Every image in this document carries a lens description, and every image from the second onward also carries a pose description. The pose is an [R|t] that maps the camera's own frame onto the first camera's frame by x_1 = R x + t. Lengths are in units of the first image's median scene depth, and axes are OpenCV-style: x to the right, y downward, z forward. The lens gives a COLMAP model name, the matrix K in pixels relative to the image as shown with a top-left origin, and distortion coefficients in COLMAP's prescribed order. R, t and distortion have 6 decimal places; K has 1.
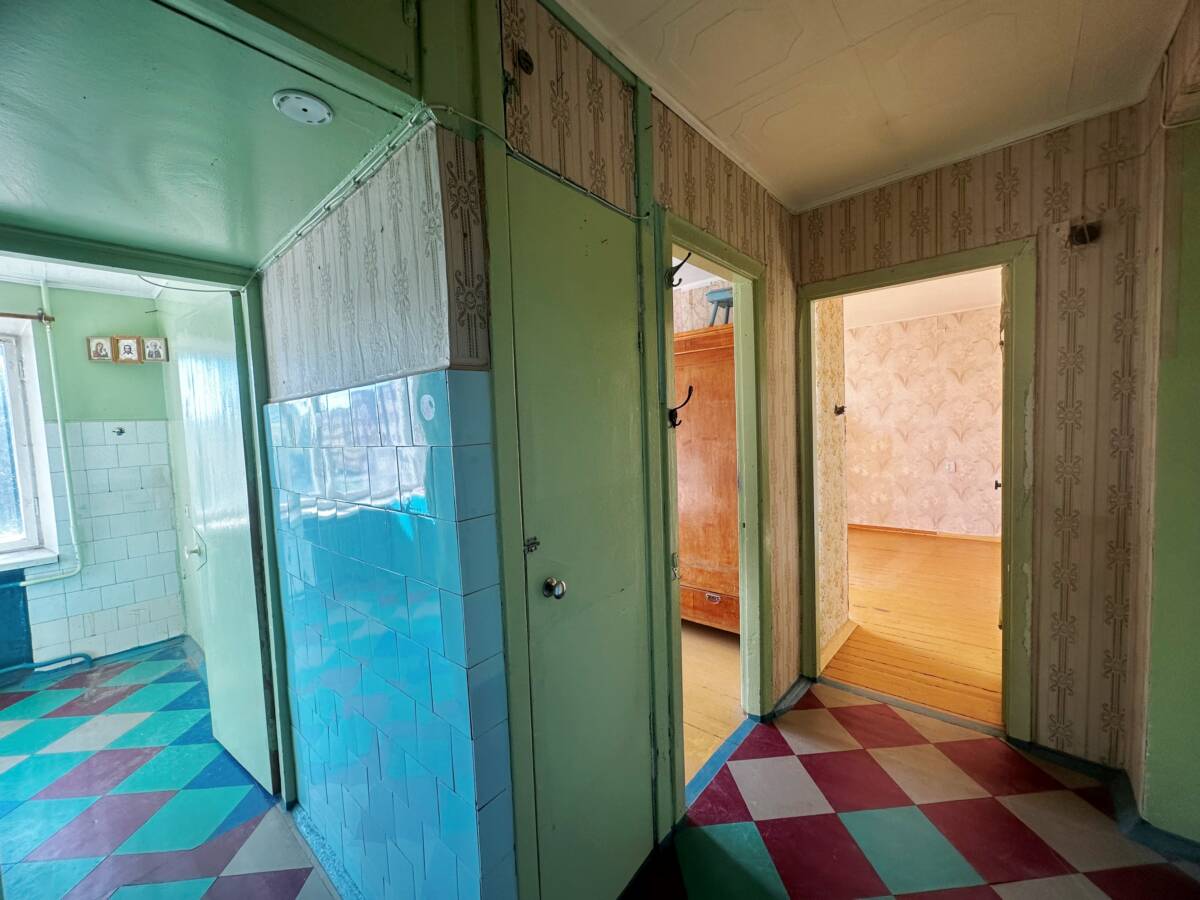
lens RADIAL K [[478.7, 0, 599.3], [0, 478.7, 451.5], [0, 0, 1]] dist [-0.000279, 0.000656]
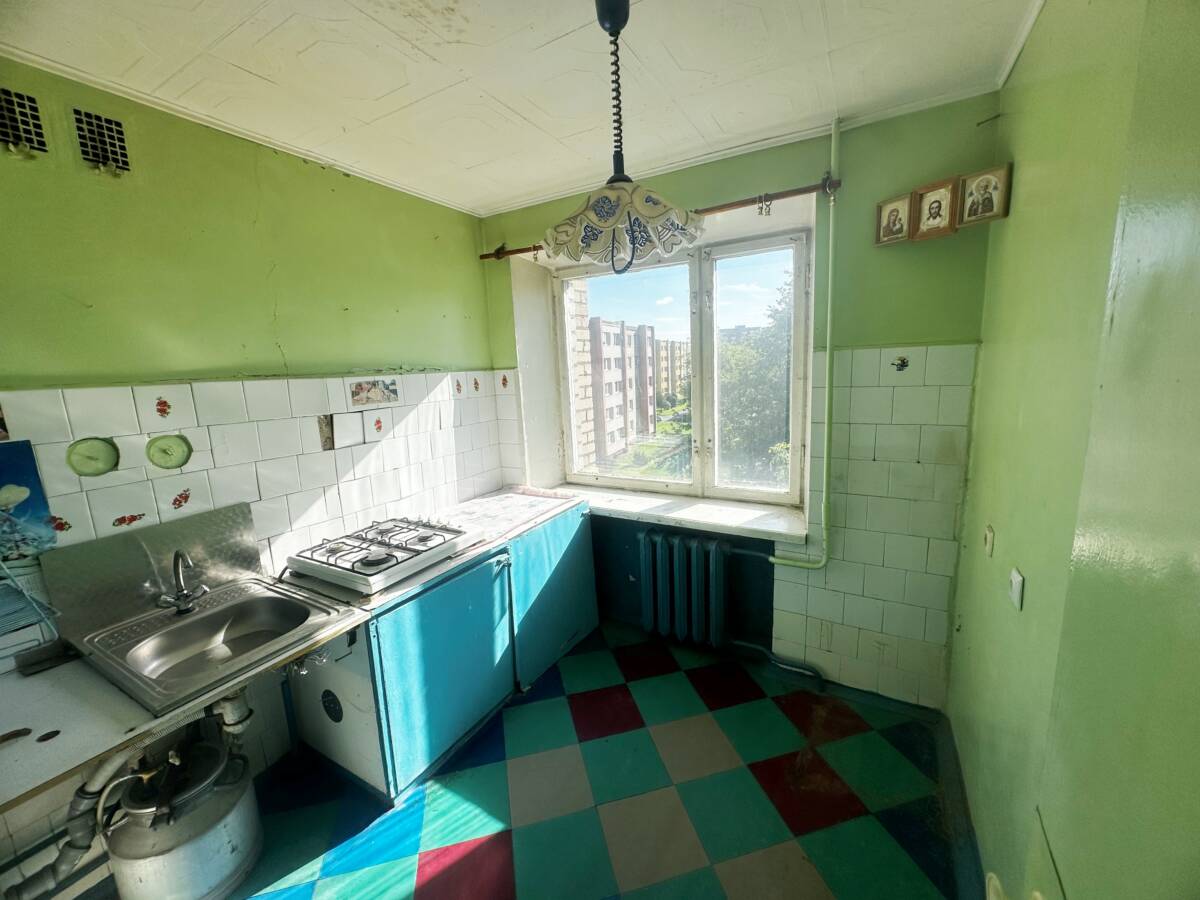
lens RADIAL K [[478.7, 0, 603.1], [0, 478.7, 445.9], [0, 0, 1]] dist [-0.000279, 0.000656]
pose [[0.202912, 0.196157, -0.959348, -0.496497], [-0.026834, 0.980476, 0.194801, -0.048690], [0.978829, -0.013784, 0.204214, 0.525881]]
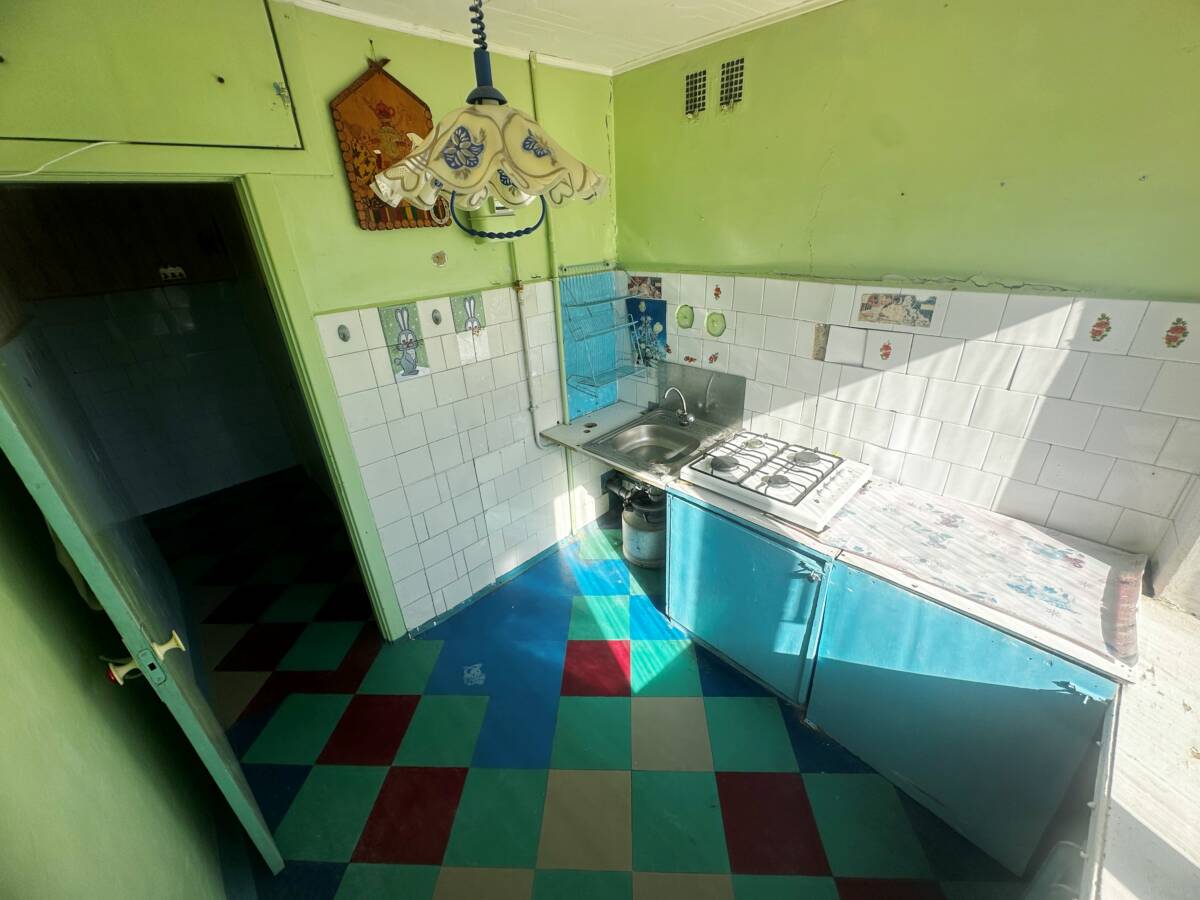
lens RADIAL K [[478.7, 0, 601.4], [0, 478.7, 448.6], [0, 0, 1]] dist [-0.000279, 0.000656]
pose [[-0.992648, 0.031043, 0.116987, -0.973657], [0.083983, 0.872665, 0.481043, -0.131168], [-0.087158, 0.487331, -0.868857, 0.918476]]
